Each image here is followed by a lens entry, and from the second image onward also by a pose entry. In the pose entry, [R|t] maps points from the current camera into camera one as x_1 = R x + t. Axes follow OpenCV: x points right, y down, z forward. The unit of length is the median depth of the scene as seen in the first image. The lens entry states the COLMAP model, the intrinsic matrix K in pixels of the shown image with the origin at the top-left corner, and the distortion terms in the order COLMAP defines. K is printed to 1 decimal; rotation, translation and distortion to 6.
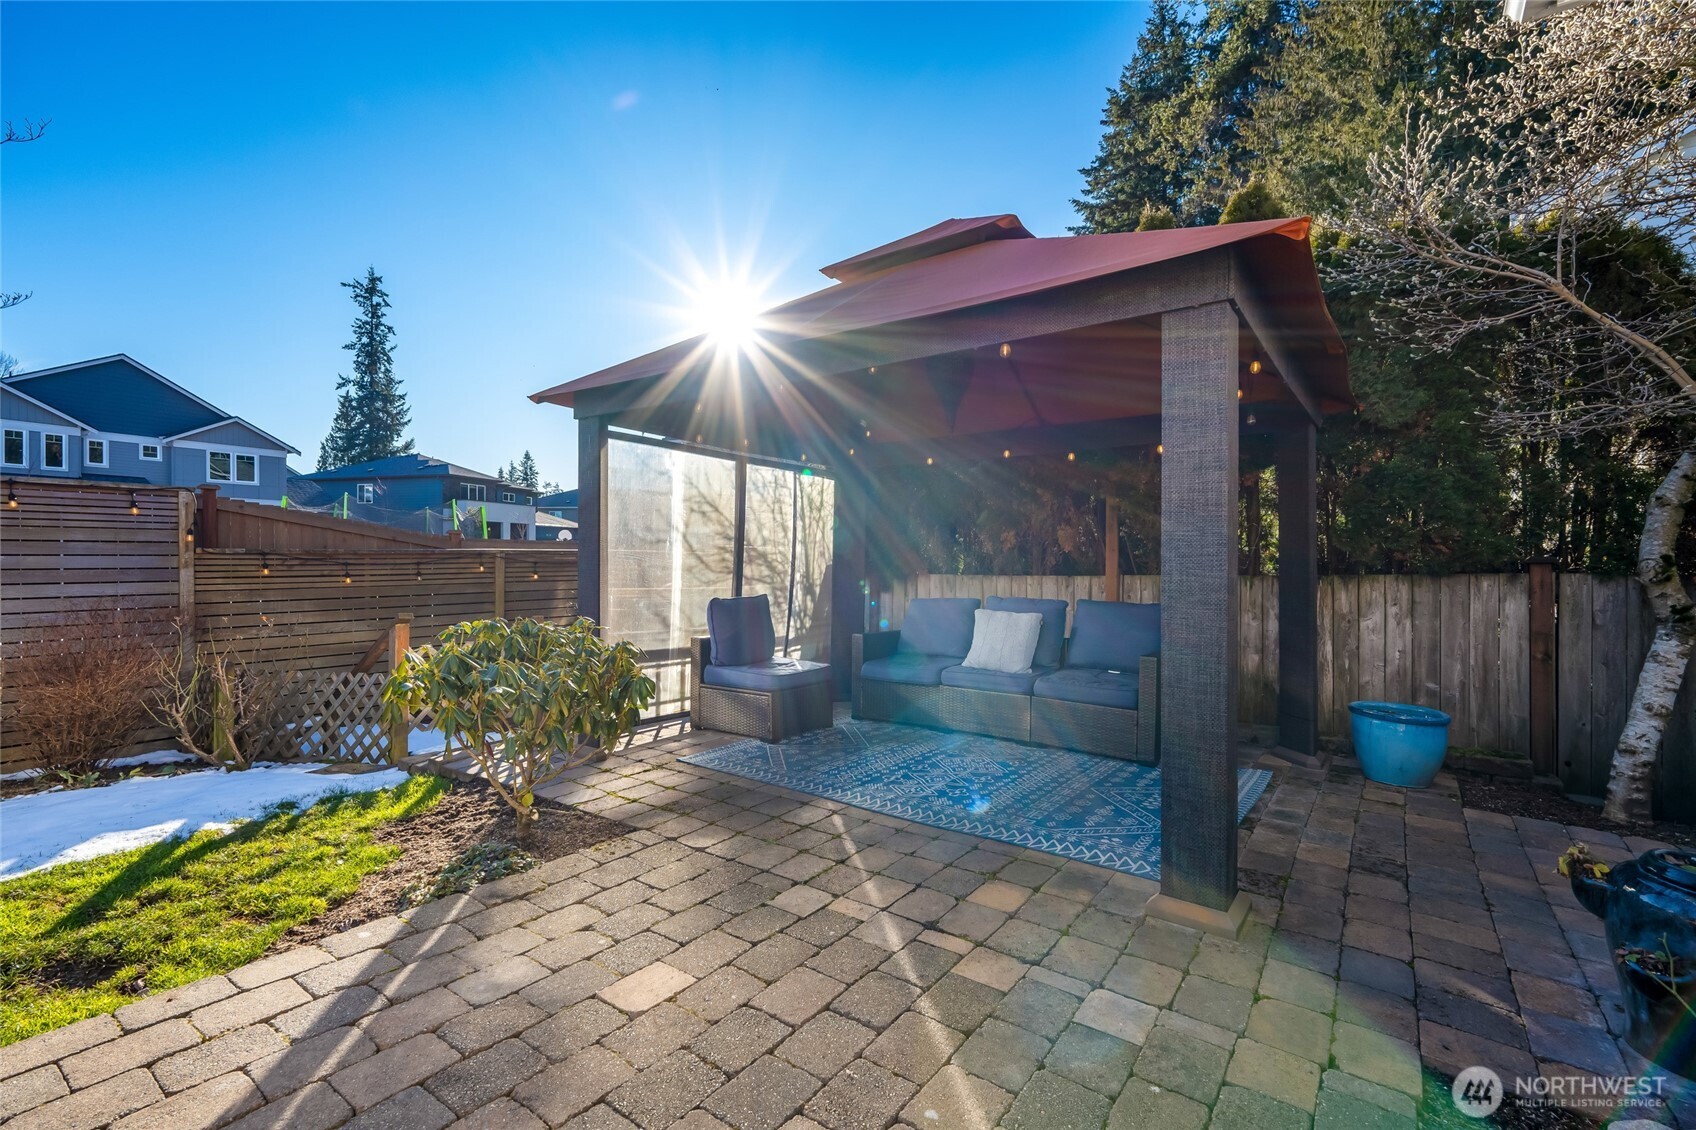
lens RADIAL K [[748.3, 0, 848.0], [0, 748.3, 565.0], [0, 0, 1]] dist [-0.002233, -0.000389]
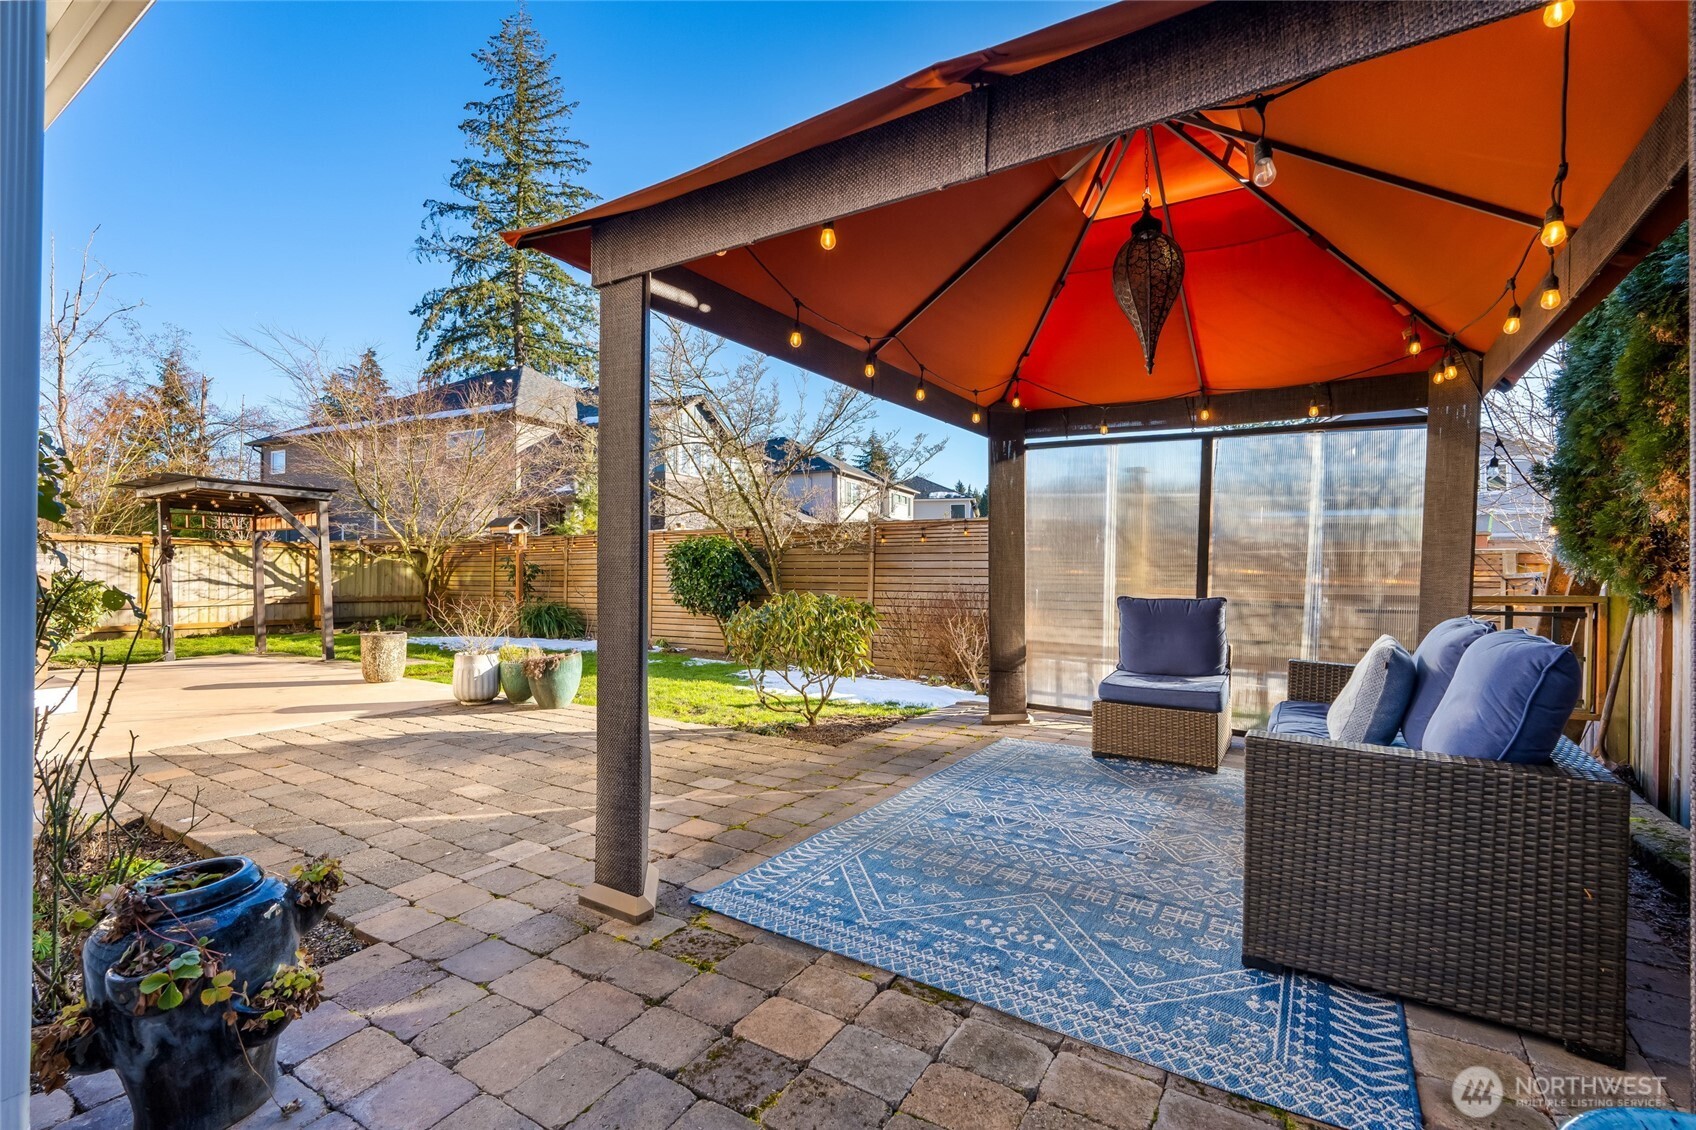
lens RADIAL K [[748.3, 0, 848.0], [0, 748.3, 565.0], [0, 0, 1]] dist [-0.002233, -0.000389]
pose [[0.075504, -0.009233, -0.997103, 1.080607], [-0.010504, 0.999894, -0.010055, 0.026487], [0.997090, 0.011232, 0.075399, 0.877593]]
